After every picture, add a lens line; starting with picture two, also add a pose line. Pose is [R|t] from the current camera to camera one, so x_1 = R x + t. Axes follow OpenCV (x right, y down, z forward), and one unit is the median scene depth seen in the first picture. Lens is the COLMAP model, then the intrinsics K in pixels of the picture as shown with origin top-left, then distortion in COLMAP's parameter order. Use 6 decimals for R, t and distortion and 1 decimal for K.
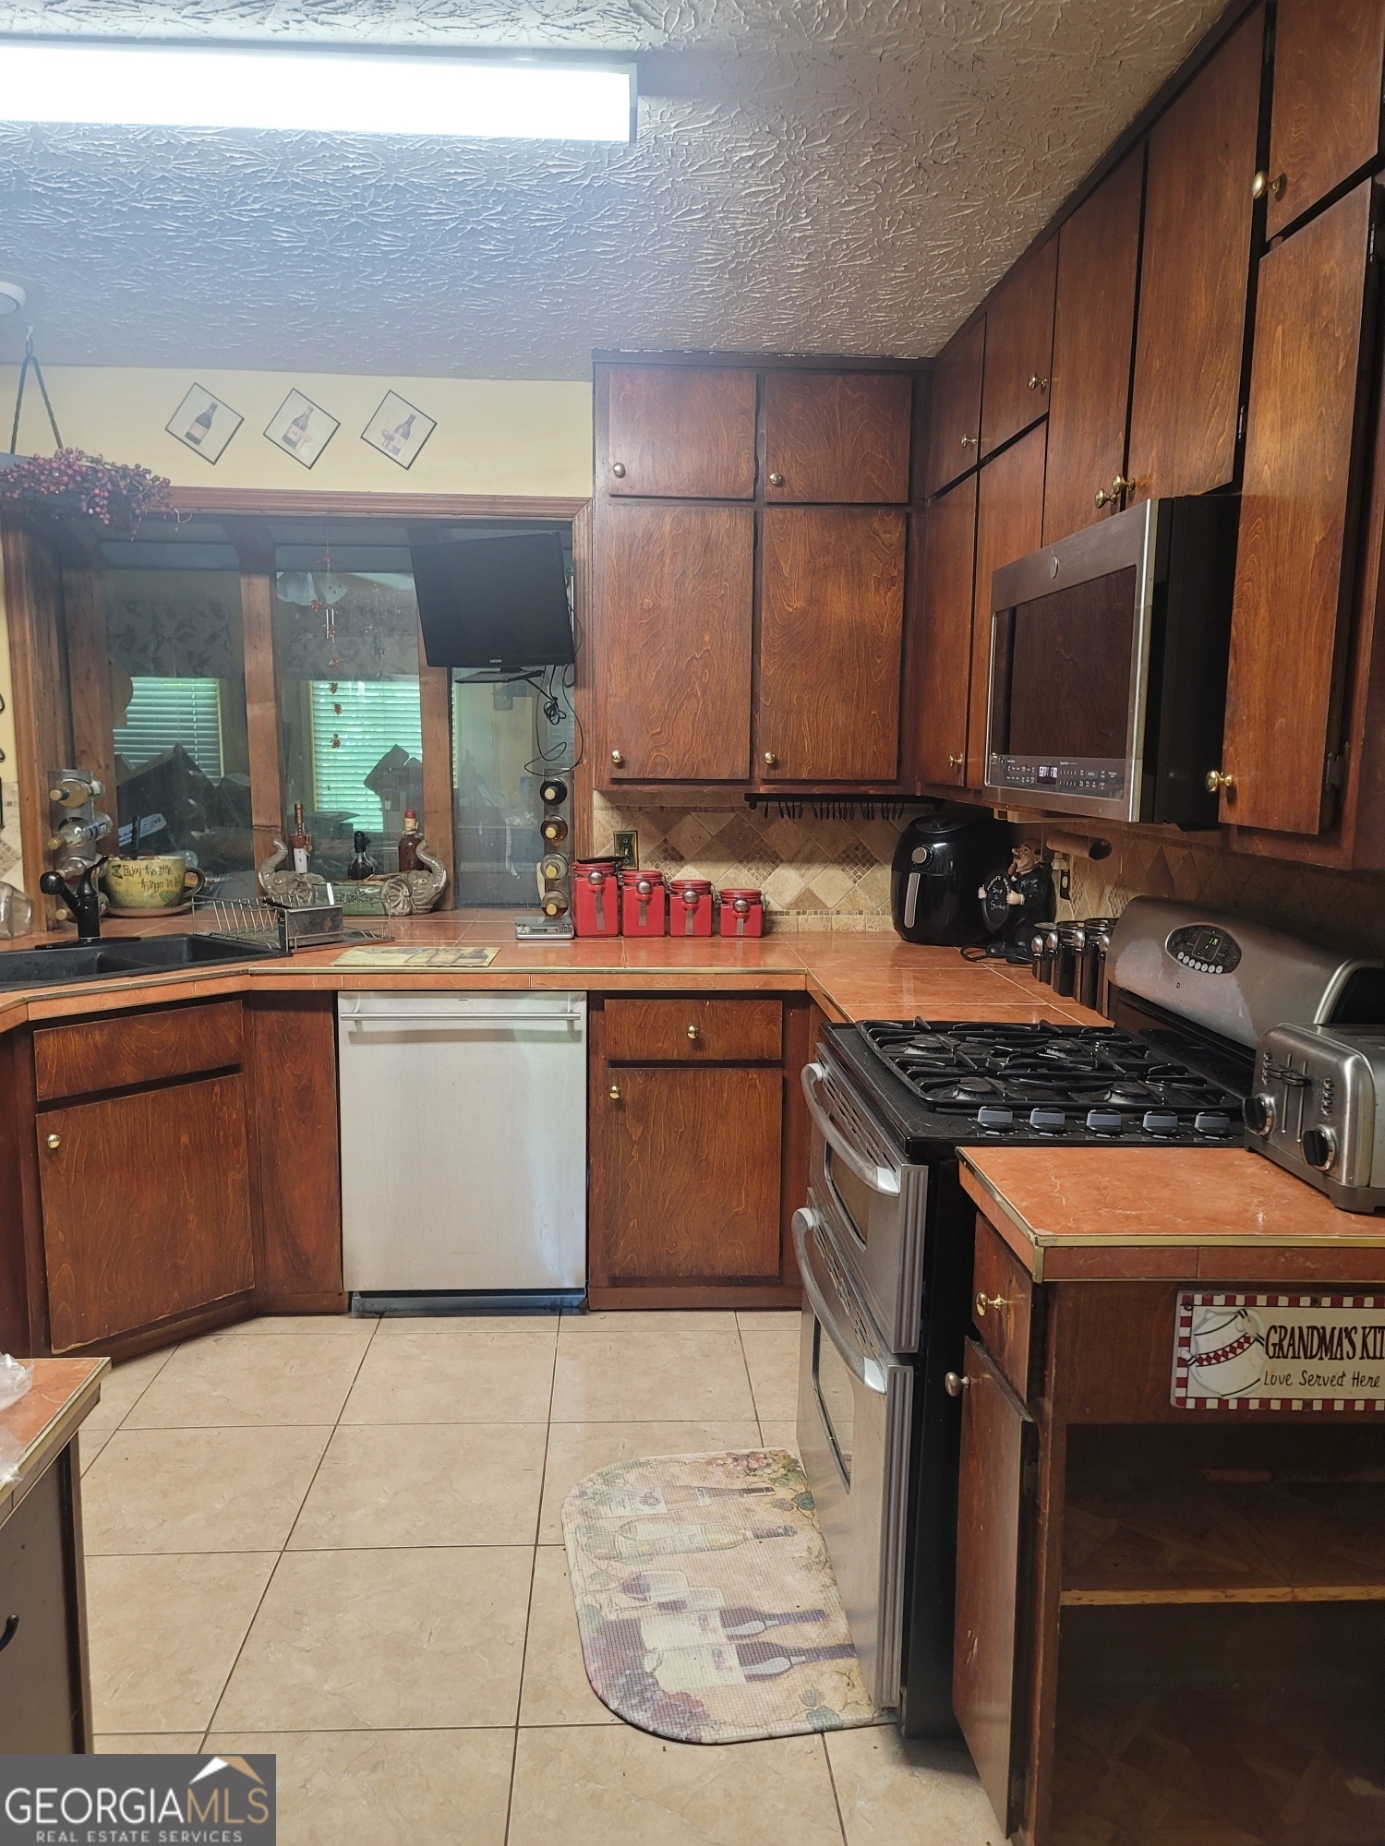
lens RADIAL K [[1369.9, 0, 691.0], [0, 1369.9, 926.3], [0, 0, 1]] dist [0.045932, 0.000910]
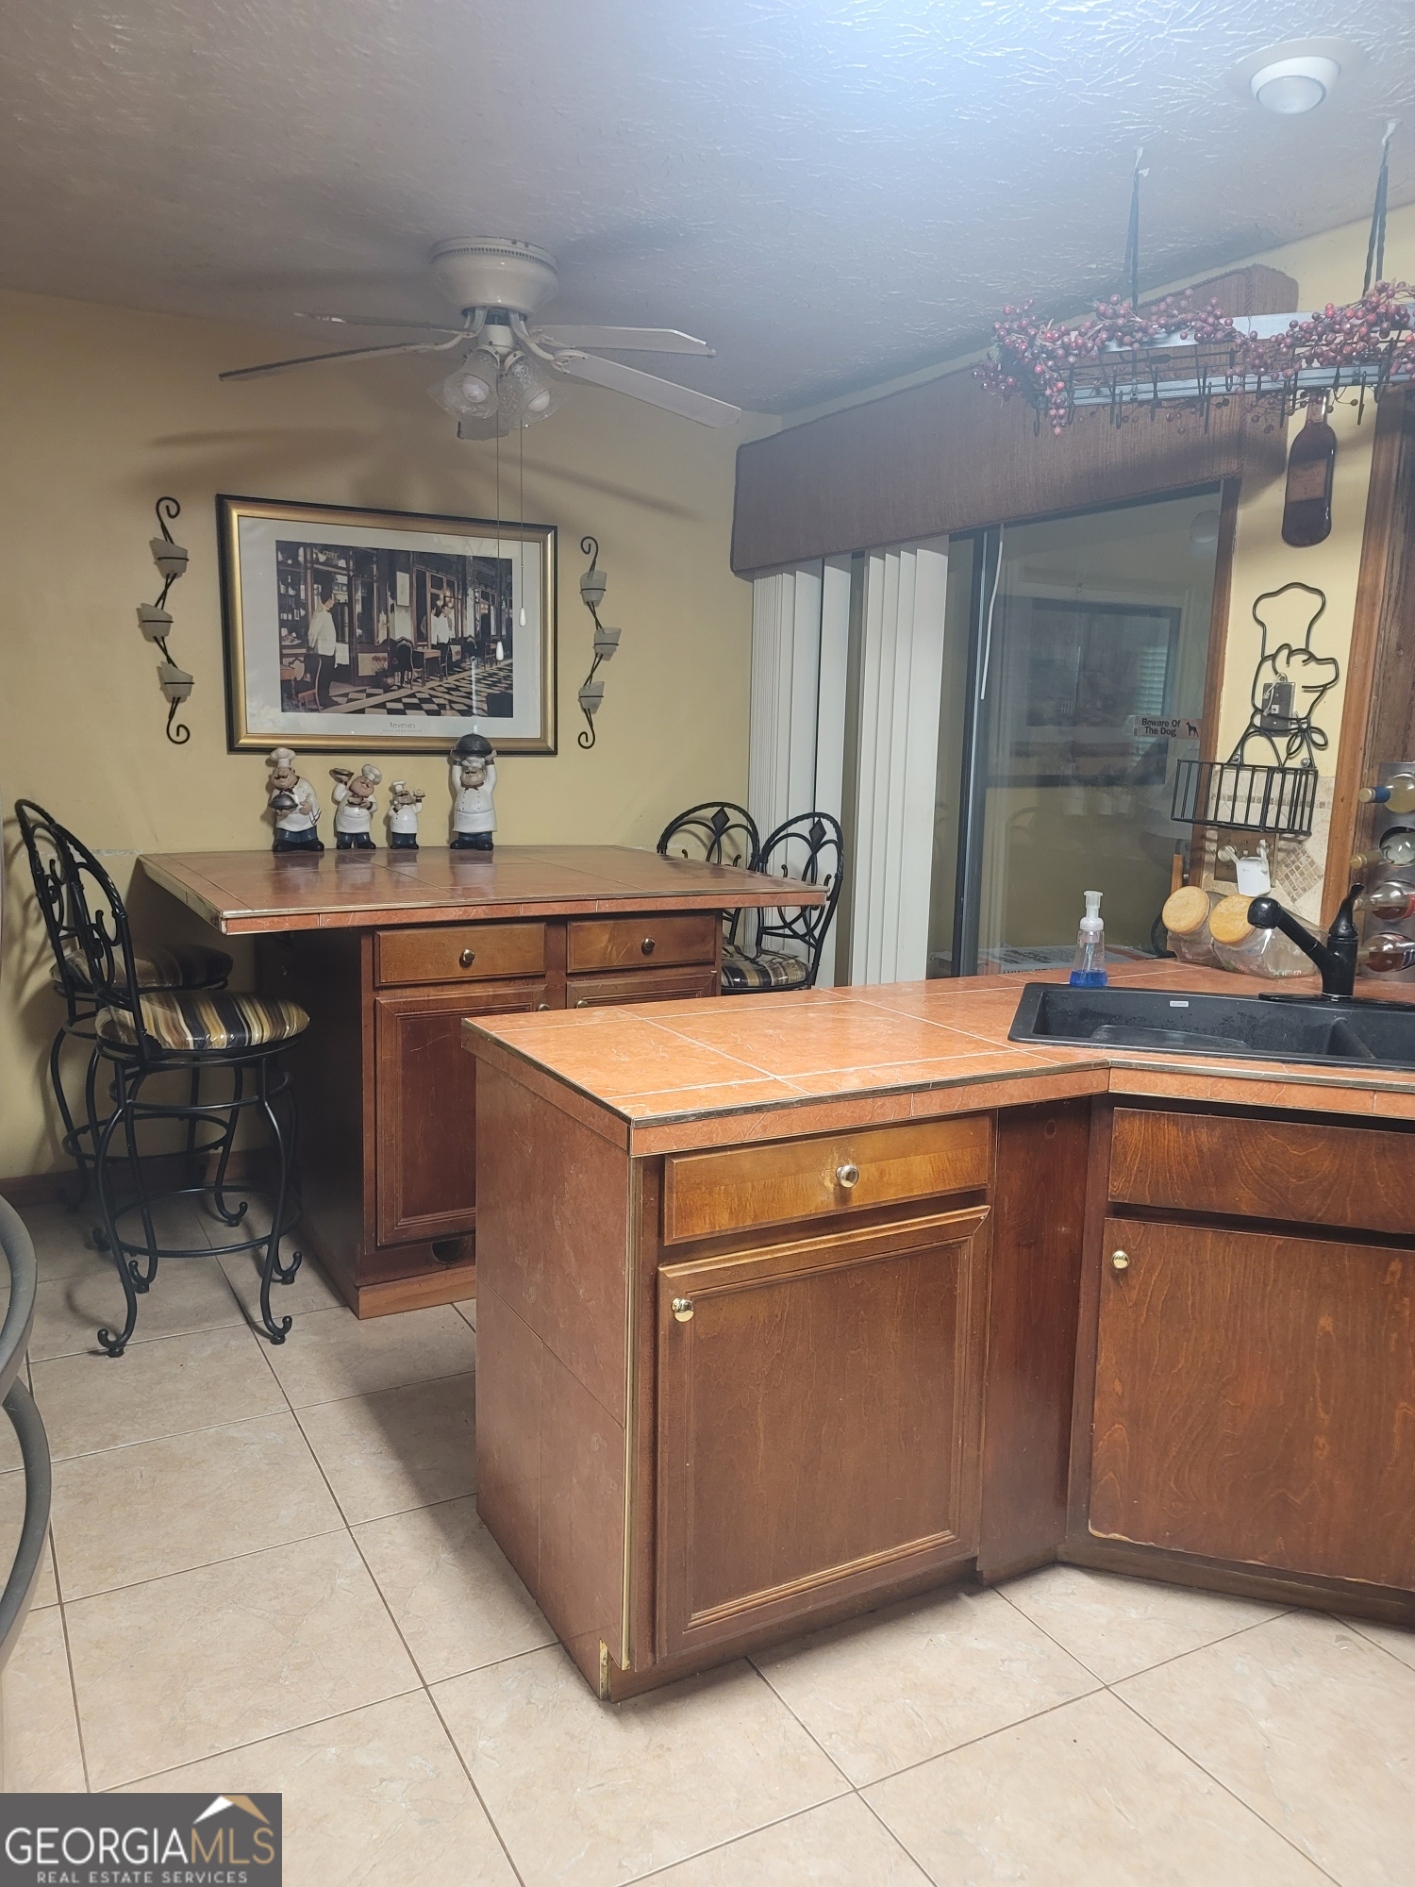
lens RADIAL K [[1400.3, 0, 701.7], [0, 1400.3, 954.6], [0, 0, 1]] dist [0.045932, 0.000910]
pose [[0.416563, 0.148986, -0.896816, 0.090001], [-0.134862, 0.985692, 0.101108, -0.047678], [0.899048, 0.078828, 0.430695, 0.438409]]
